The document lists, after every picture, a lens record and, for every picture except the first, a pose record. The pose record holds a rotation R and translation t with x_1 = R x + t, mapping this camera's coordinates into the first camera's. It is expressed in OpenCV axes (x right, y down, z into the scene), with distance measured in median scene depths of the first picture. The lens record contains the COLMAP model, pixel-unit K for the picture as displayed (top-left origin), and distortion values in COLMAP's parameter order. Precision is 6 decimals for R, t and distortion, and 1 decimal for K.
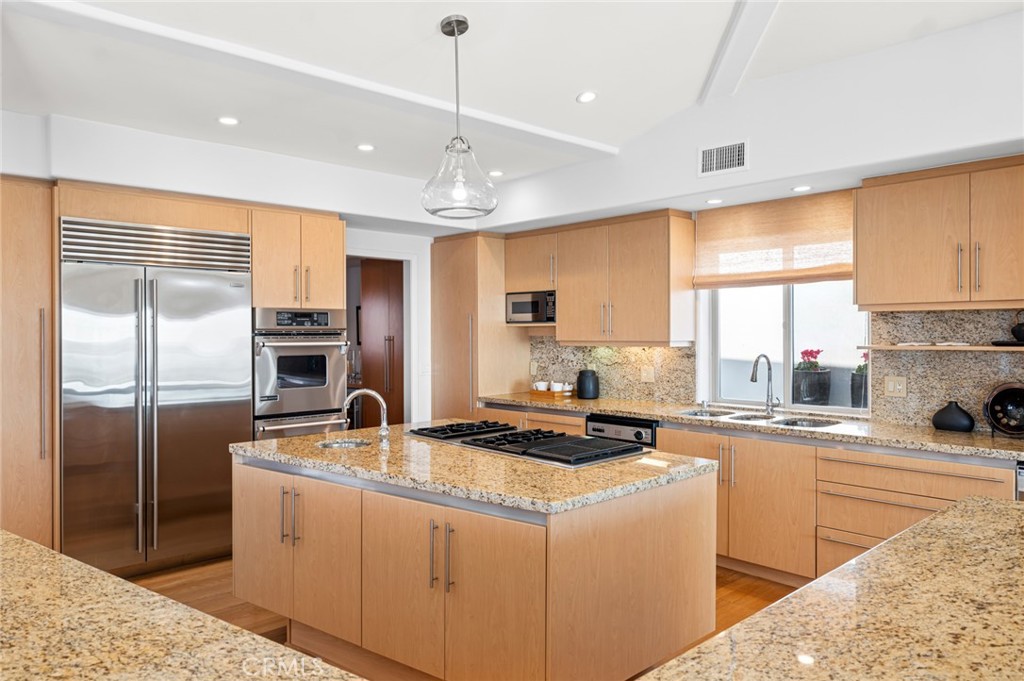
lens RADIAL K [[723.6, 0, 502.3], [0, 723.6, 339.6], [0, 0, 1]] dist [0.003180, -0.001705]
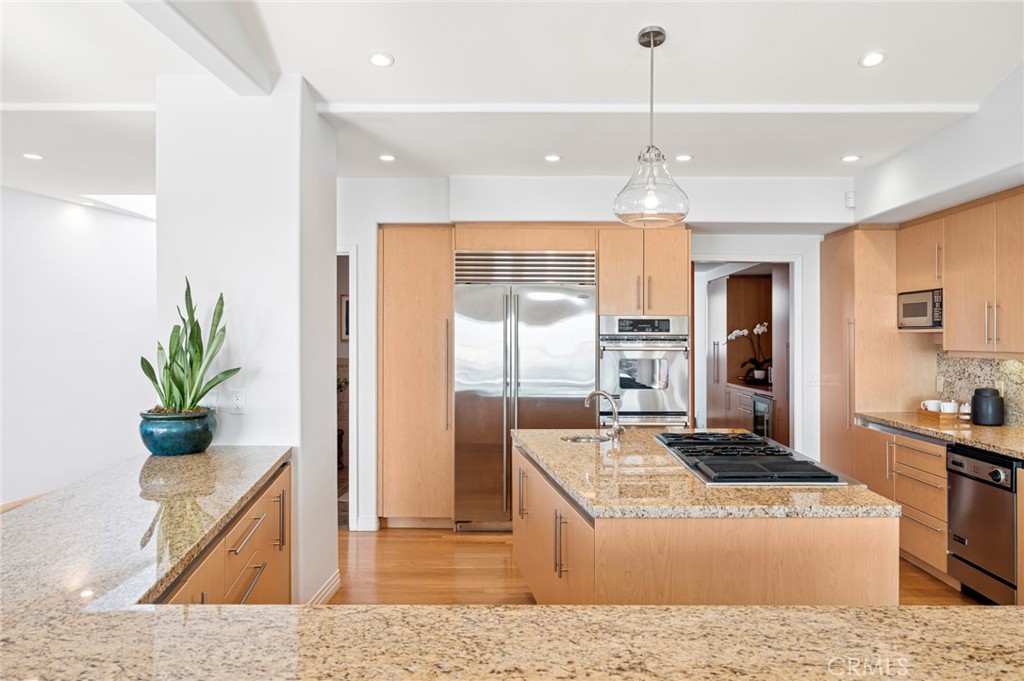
lens RADIAL K [[723.6, 0, 502.6], [0, 723.6, 341.2], [0, 0, 1]] dist [0.003180, -0.001705]
pose [[0.718918, 0.009183, -0.695034, 0.331532], [-0.012729, 0.999919, 0.000045, -0.002762], [0.694978, 0.008815, 0.718977, 0.085469]]
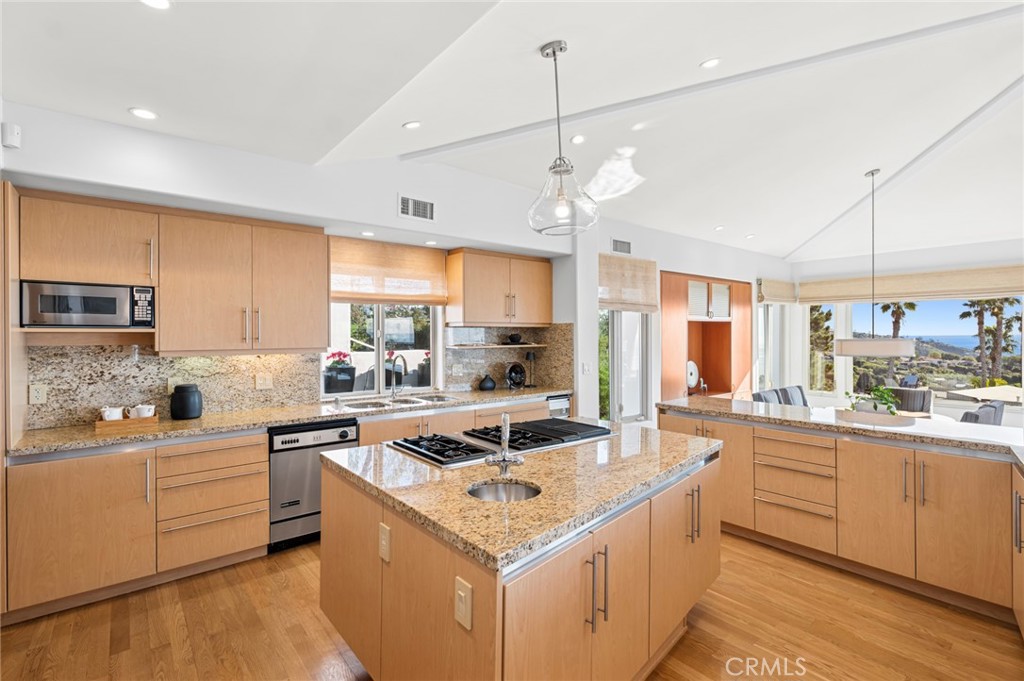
lens RADIAL K [[480.7, 0, 511.4], [0, 480.7, 336.3], [0, 0, 1]] dist [-0.001598, -0.000030]
pose [[0.045828, -0.000244, 0.998949, -0.499084], [0.013169, 0.999913, -0.000360, -0.010956], [-0.998863, 0.013171, 0.045827, 0.689292]]
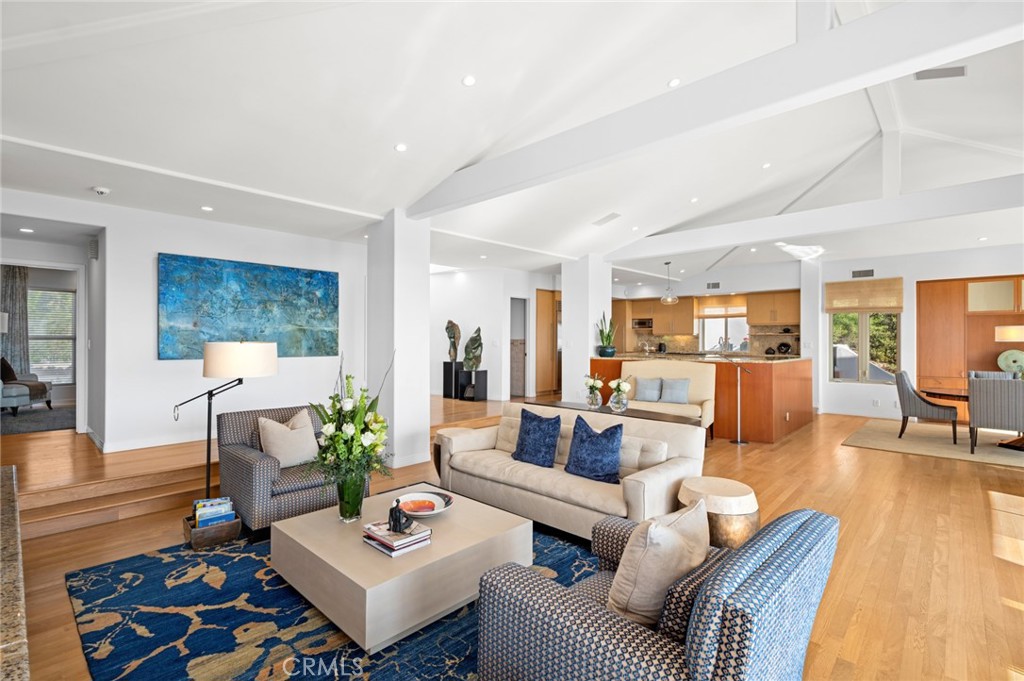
lens RADIAL K [[480.7, 0, 510.1], [0, 480.7, 341.1], [0, 0, 1]] dist [-0.001598, -0.000030]
pose [[0.997553, 0.010167, 0.069165, -0.838625], [-0.009419, 0.999894, -0.011123, 0.075243], [-0.069271, 0.010444, 0.997543, -1.308031]]
